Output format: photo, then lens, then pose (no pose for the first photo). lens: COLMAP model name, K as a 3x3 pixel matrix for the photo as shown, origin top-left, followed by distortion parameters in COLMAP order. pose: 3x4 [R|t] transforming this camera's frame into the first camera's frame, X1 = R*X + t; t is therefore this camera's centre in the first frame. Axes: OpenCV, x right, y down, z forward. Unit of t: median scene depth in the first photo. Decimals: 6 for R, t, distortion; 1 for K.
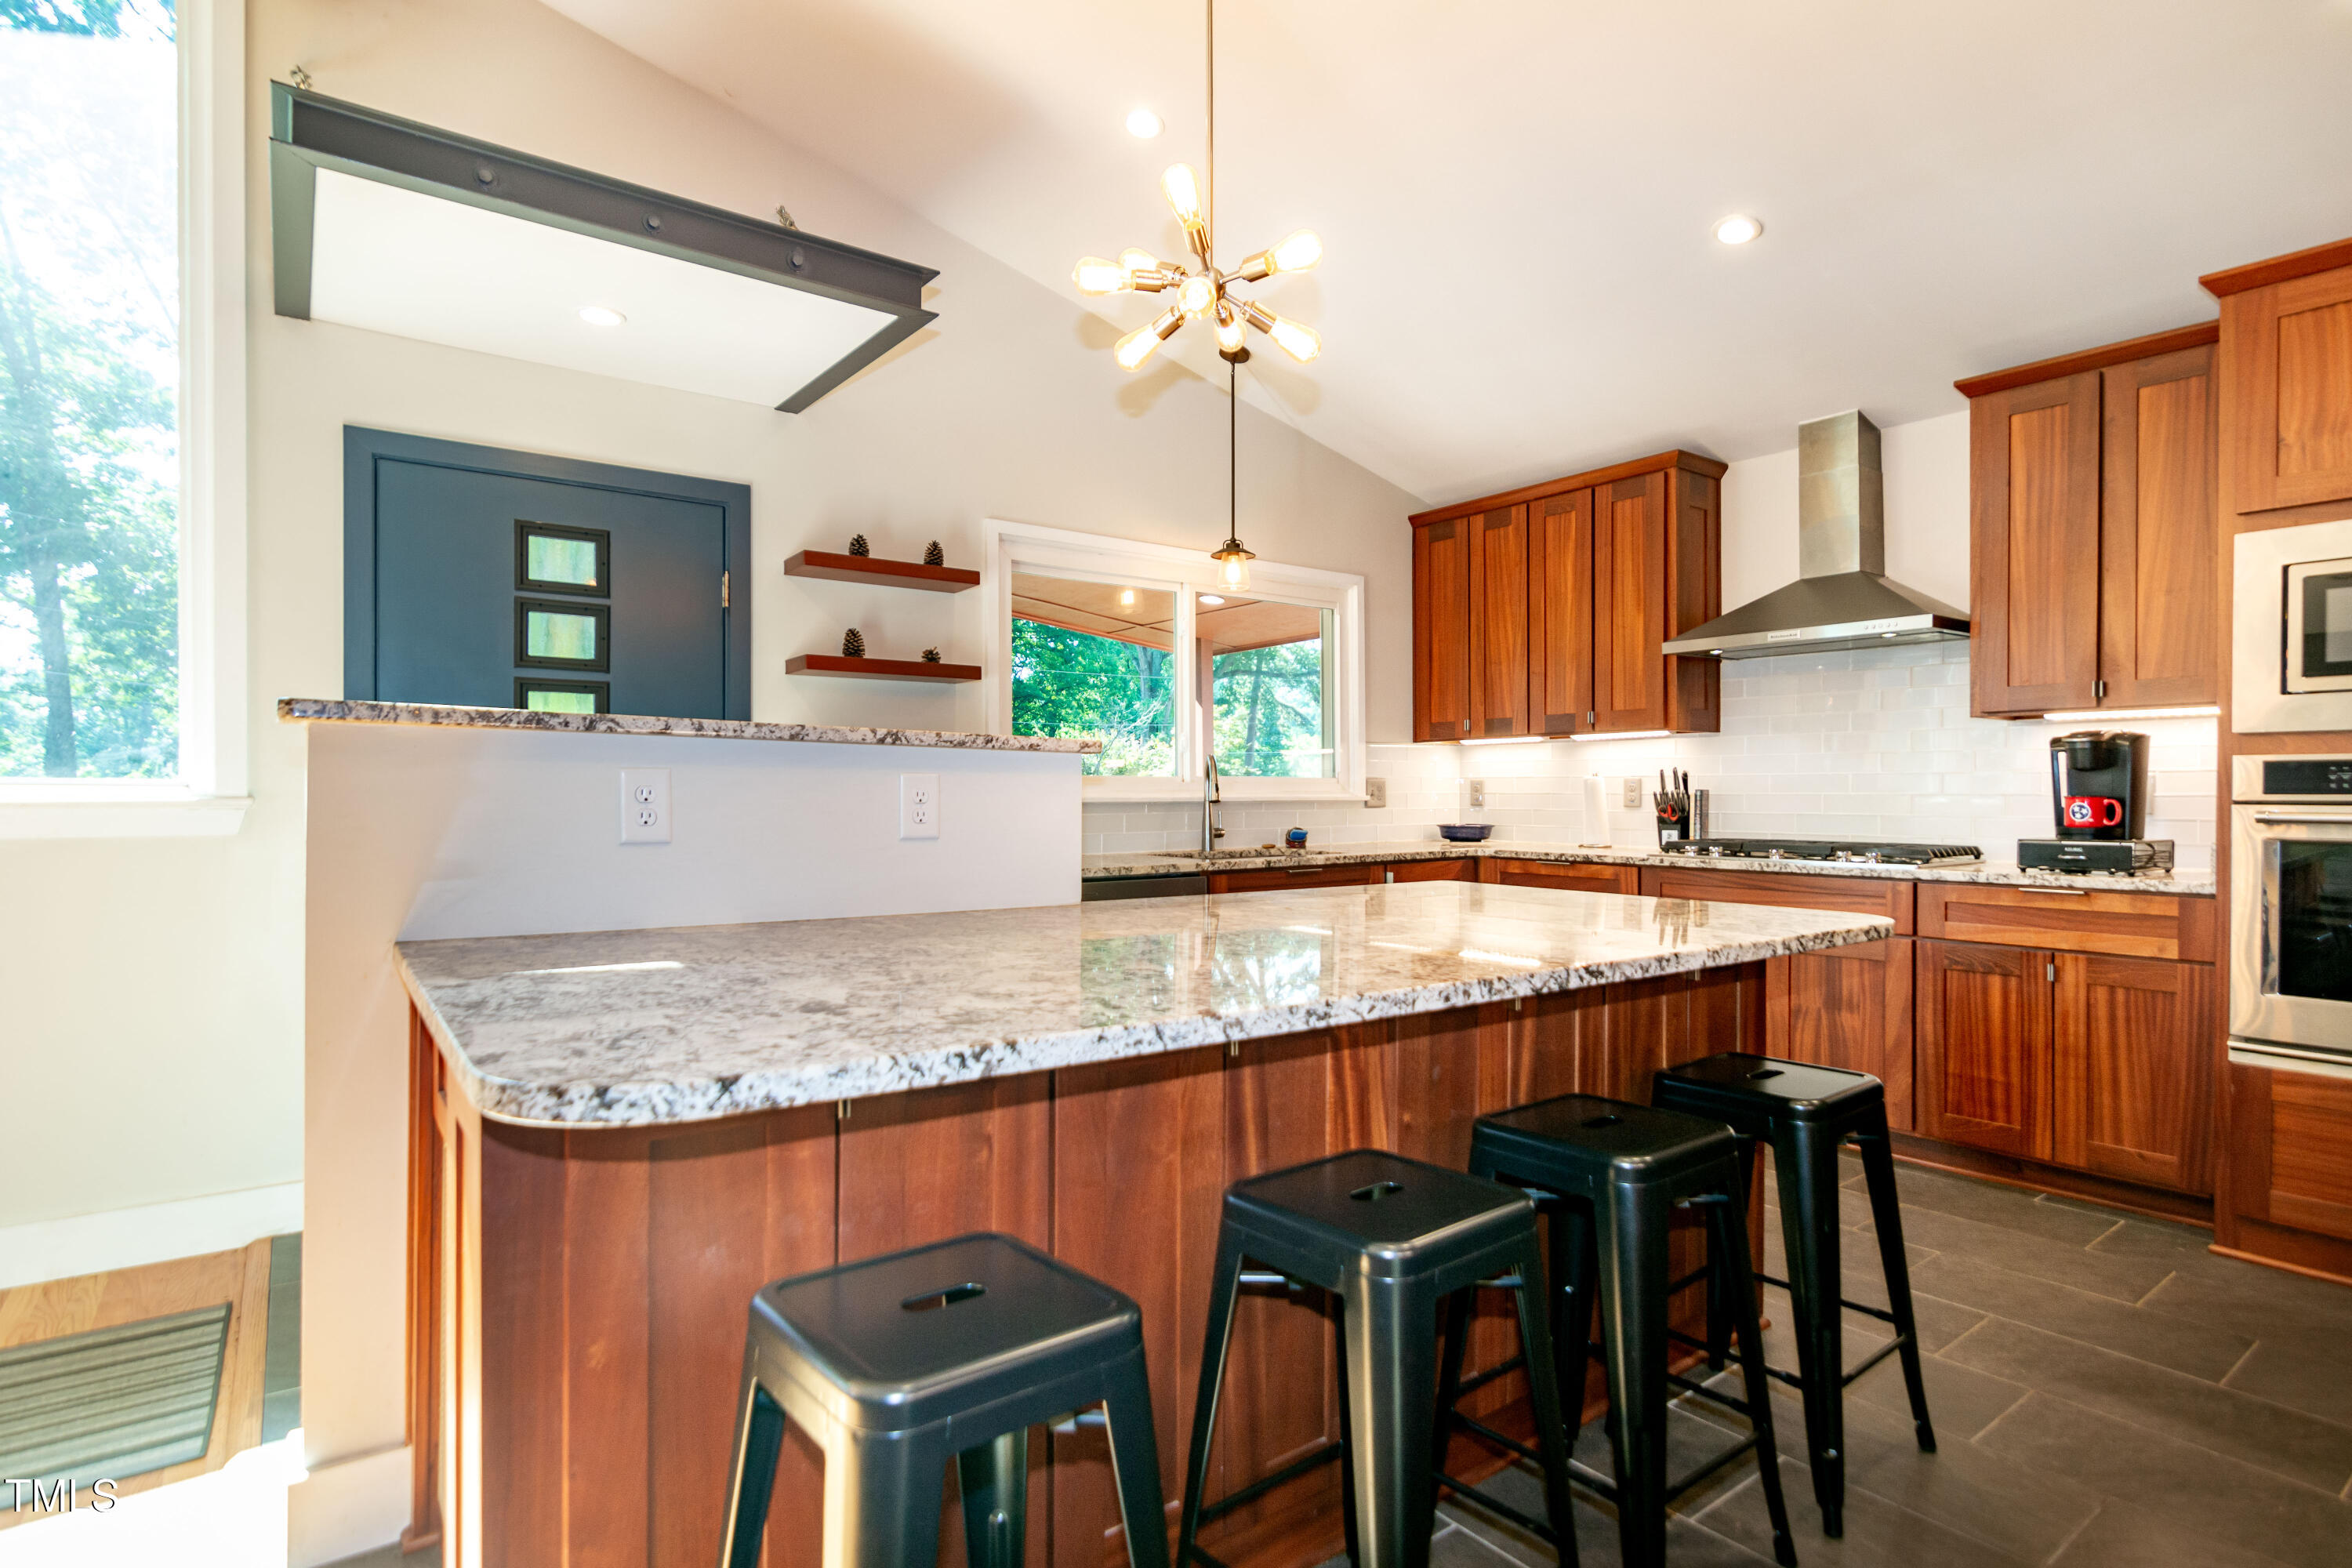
lens RADIAL K [[1181.5, 0, 1182.5], [0, 1181.5, 778.2], [0, 0, 1]] dist [-0.001986, -0.000321]
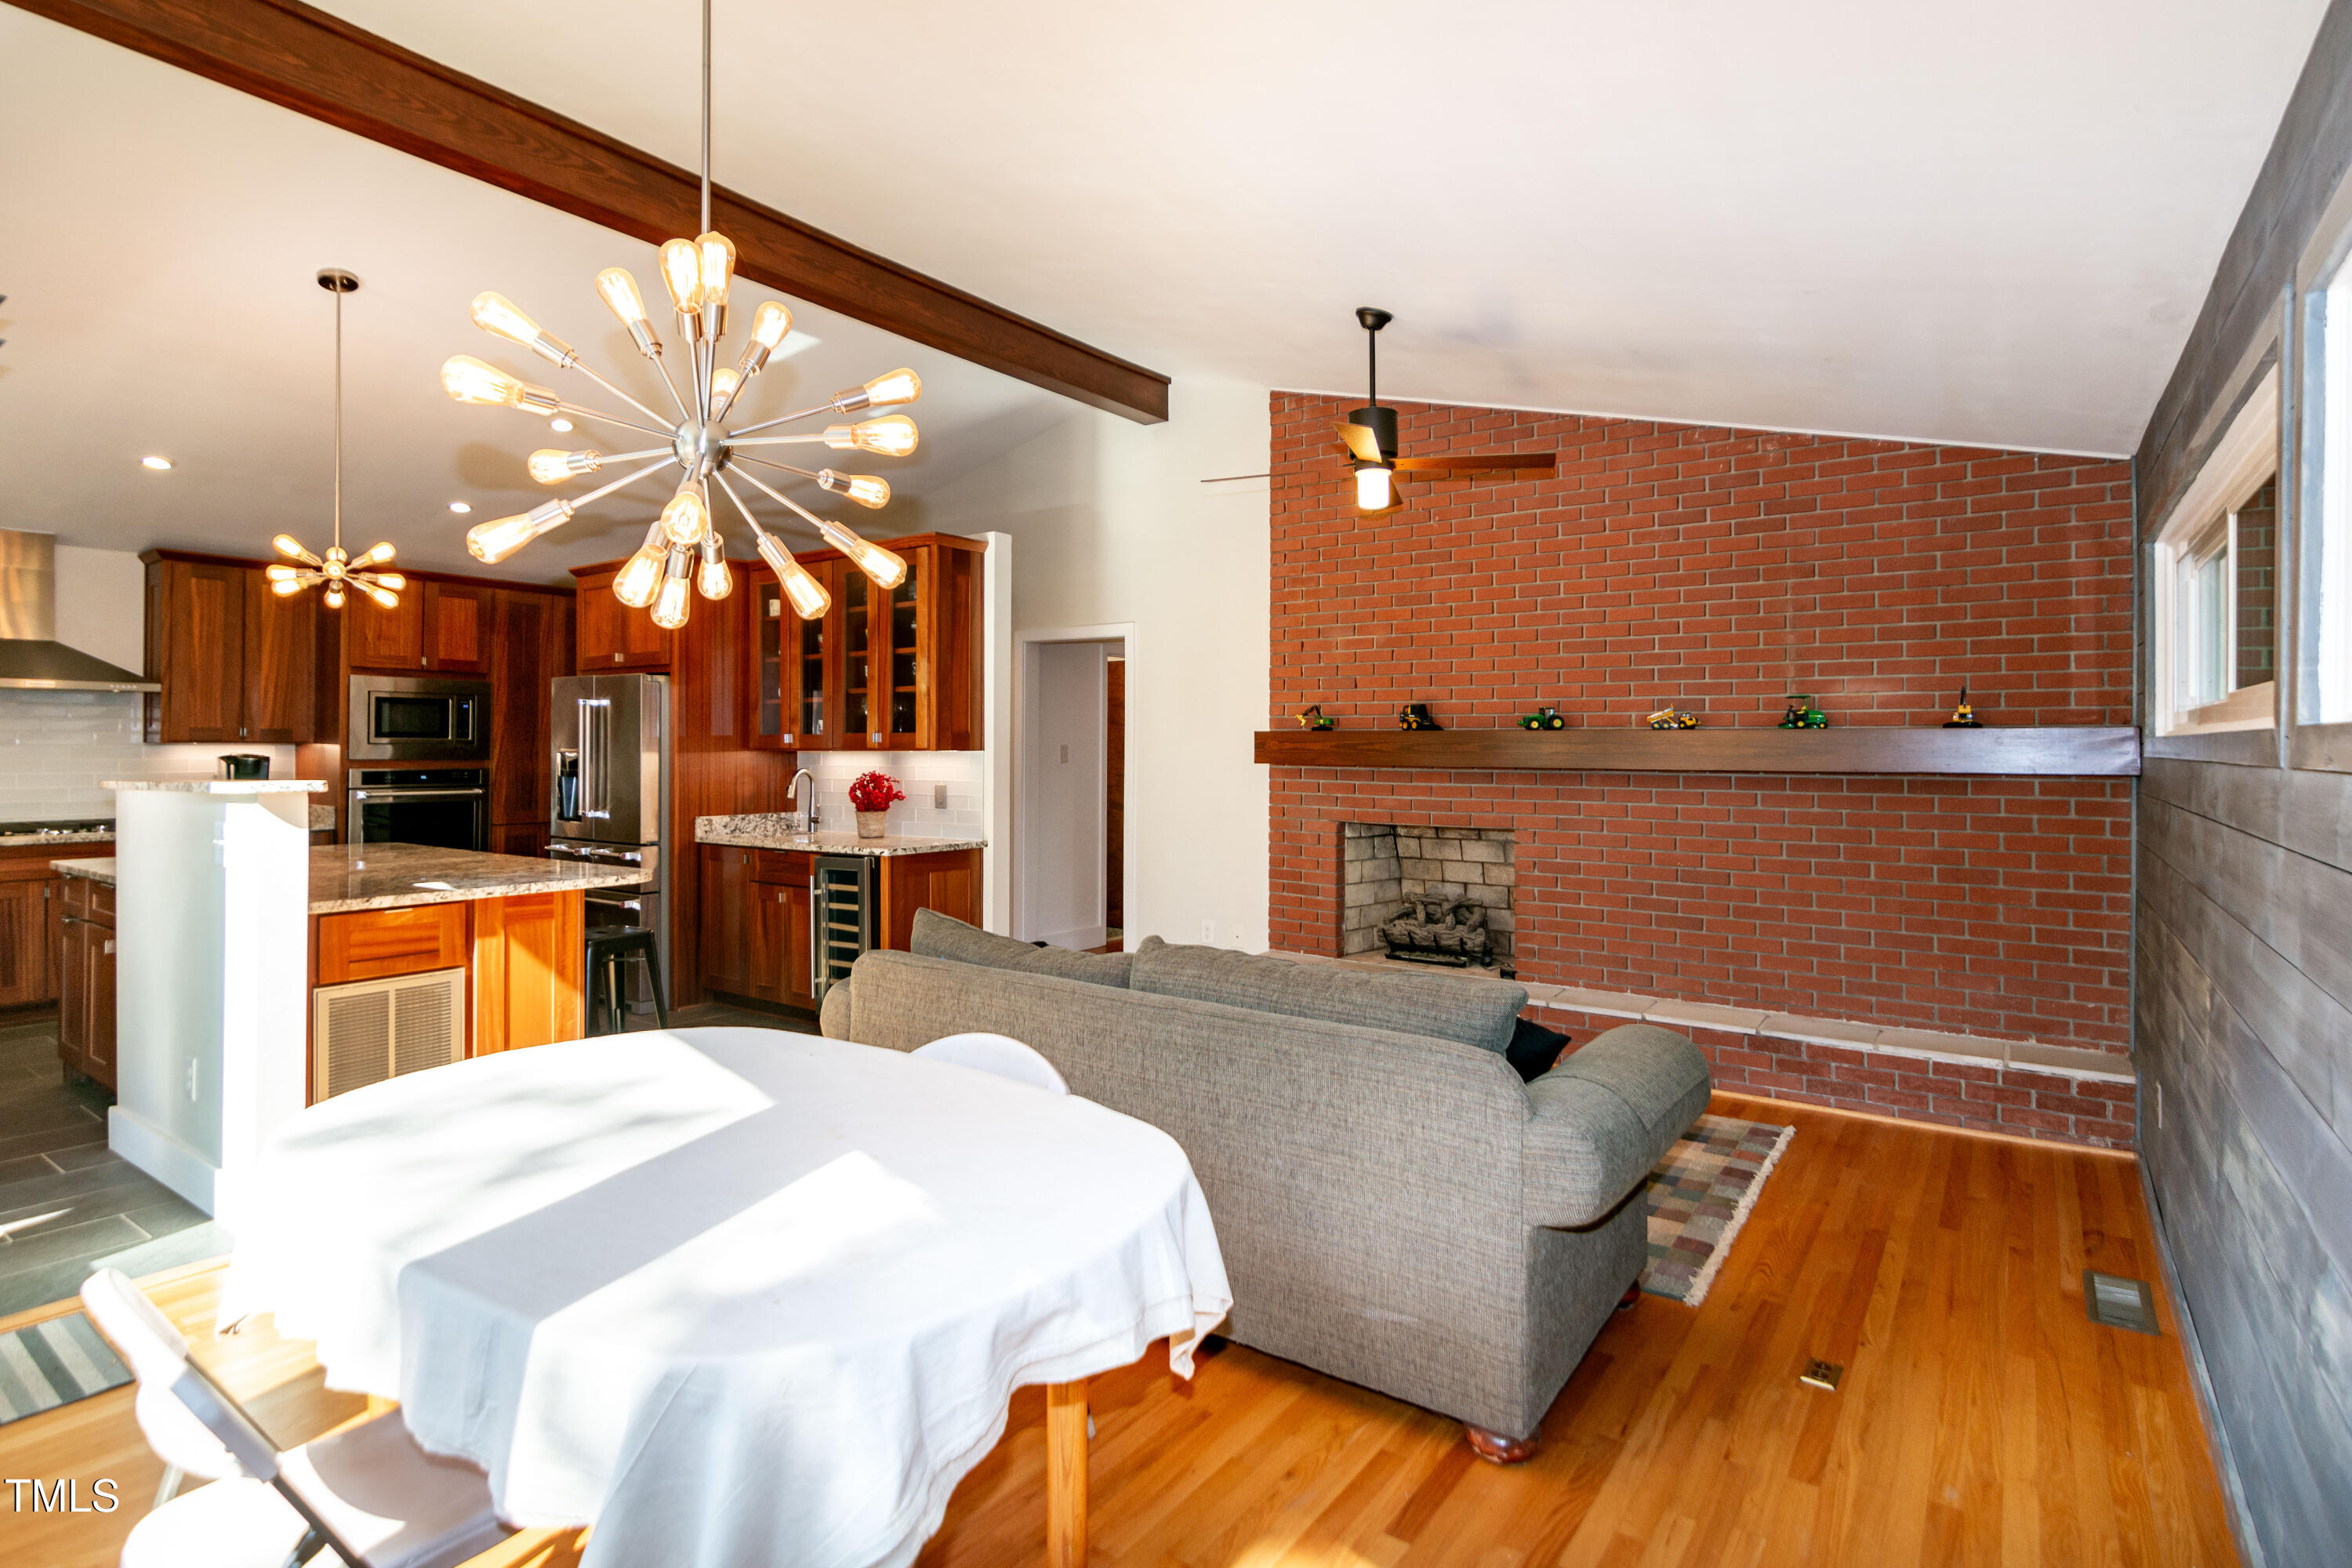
lens RADIAL K [[1170.1, 0, 1170.0], [0, 1170.1, 744.2], [0, 0, 1]] dist [0.003642, 0.000907]
pose [[-0.279573, -0.002971, 0.960120, -1.187962], [-0.006866, 0.999976, 0.001095, -0.054951], [-0.960100, -0.006286, -0.279587, 0.067851]]
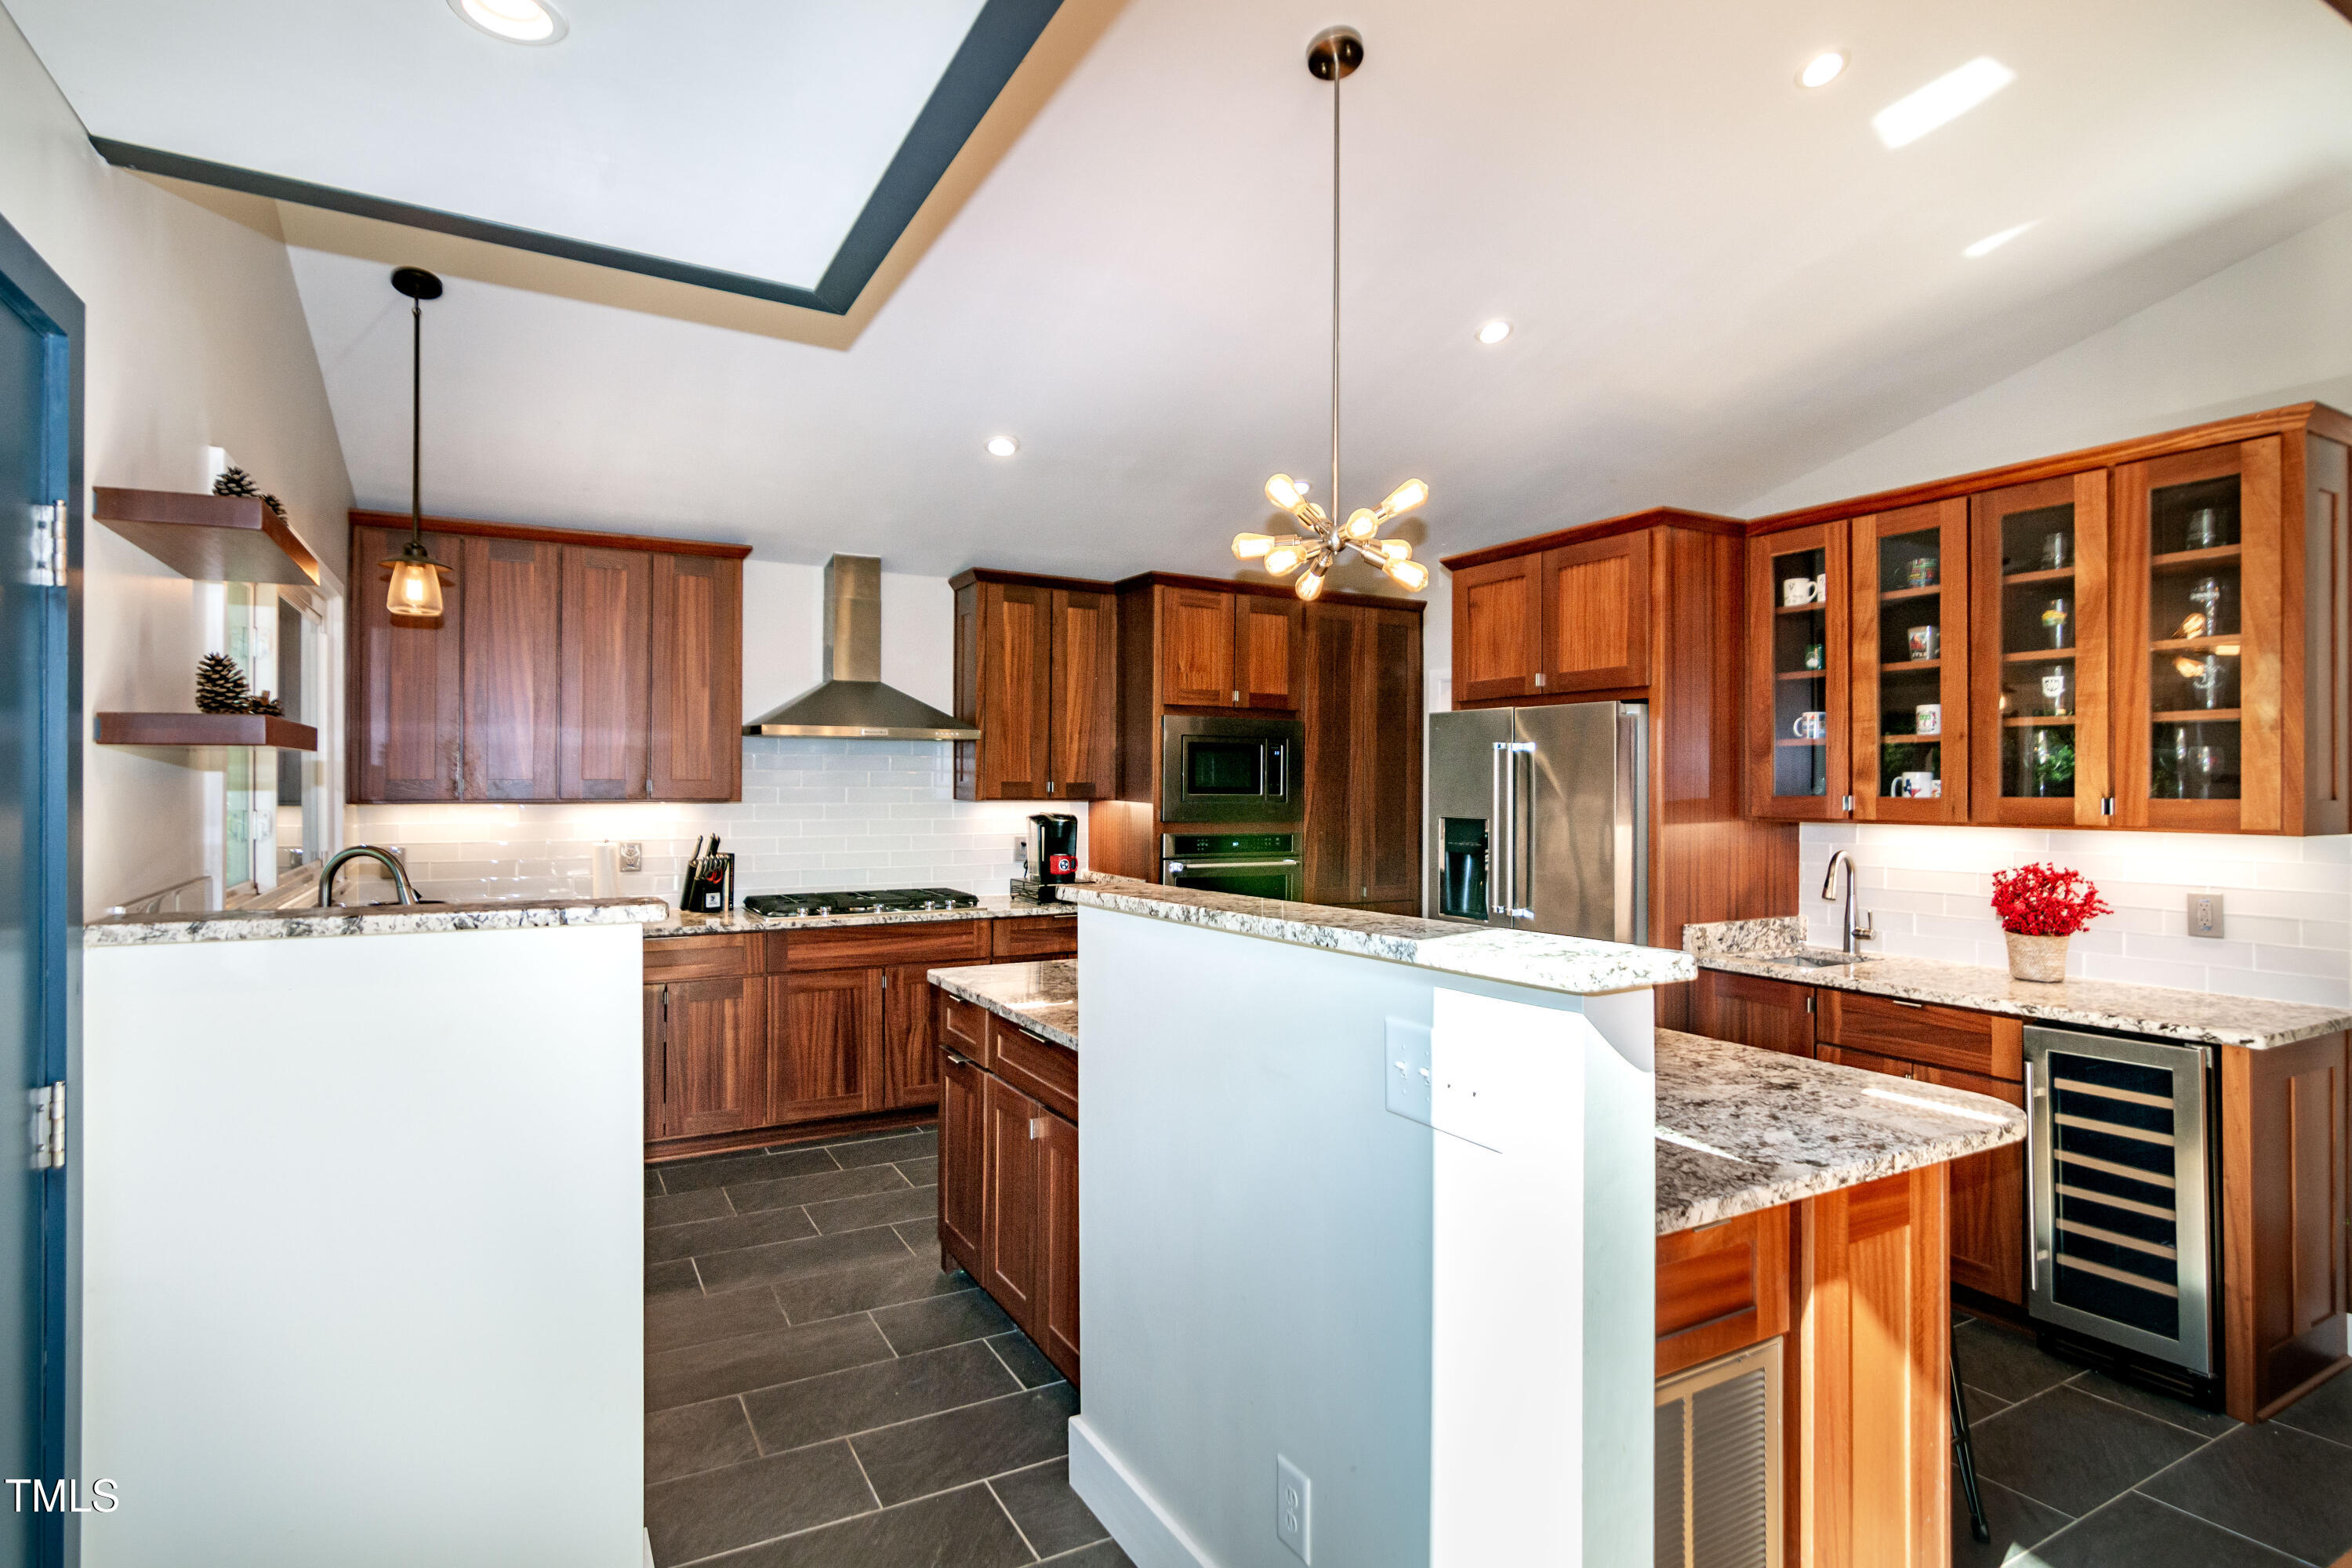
lens RADIAL K [[1181.5, 0, 1182.5], [0, 1181.5, 778.2], [0, 0, 1]] dist [-0.001986, -0.000321]
pose [[0.141663, 0.003205, 0.989910, -0.631804], [-0.009748, 0.999951, -0.001842, -0.068617], [-0.989867, -0.009388, 0.141687, 0.471717]]
